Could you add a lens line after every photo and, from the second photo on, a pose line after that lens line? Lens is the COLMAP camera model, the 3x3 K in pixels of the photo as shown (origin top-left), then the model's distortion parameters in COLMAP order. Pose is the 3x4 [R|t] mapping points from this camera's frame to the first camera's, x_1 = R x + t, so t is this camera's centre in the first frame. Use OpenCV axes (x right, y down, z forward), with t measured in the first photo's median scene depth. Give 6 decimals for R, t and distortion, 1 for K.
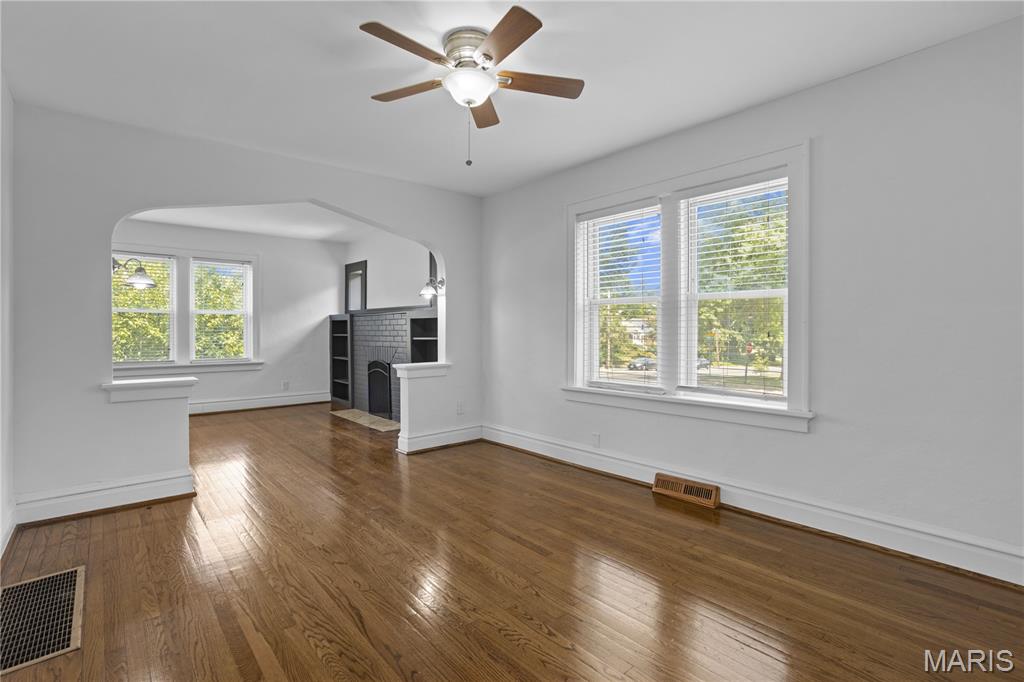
lens RADIAL K [[492.7, 0, 511.0], [0, 492.7, 330.9], [0, 0, 1]] dist [-0.026009, 0.013234]
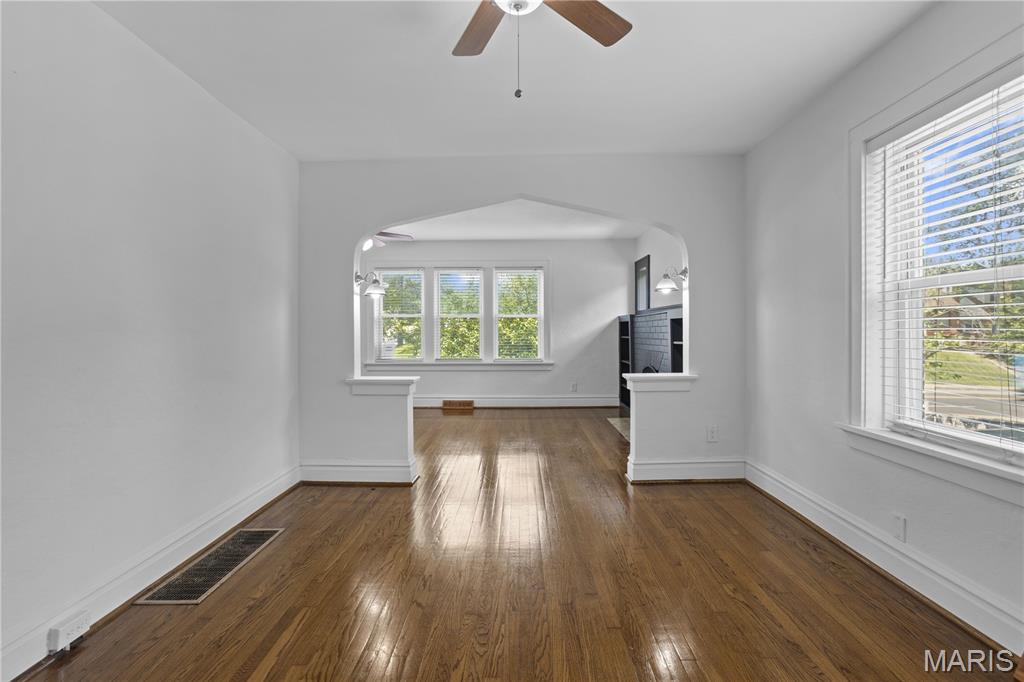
lens RADIAL K [[492.7, 0, 501.3], [0, 492.7, 328.6], [0, 0, 1]] dist [-0.026009, 0.013234]
pose [[0.746200, -0.004301, -0.665707, 0.170695], [0.000151, 0.999980, -0.006292, -0.003752], [0.665721, 0.004594, 0.746186, 0.227169]]
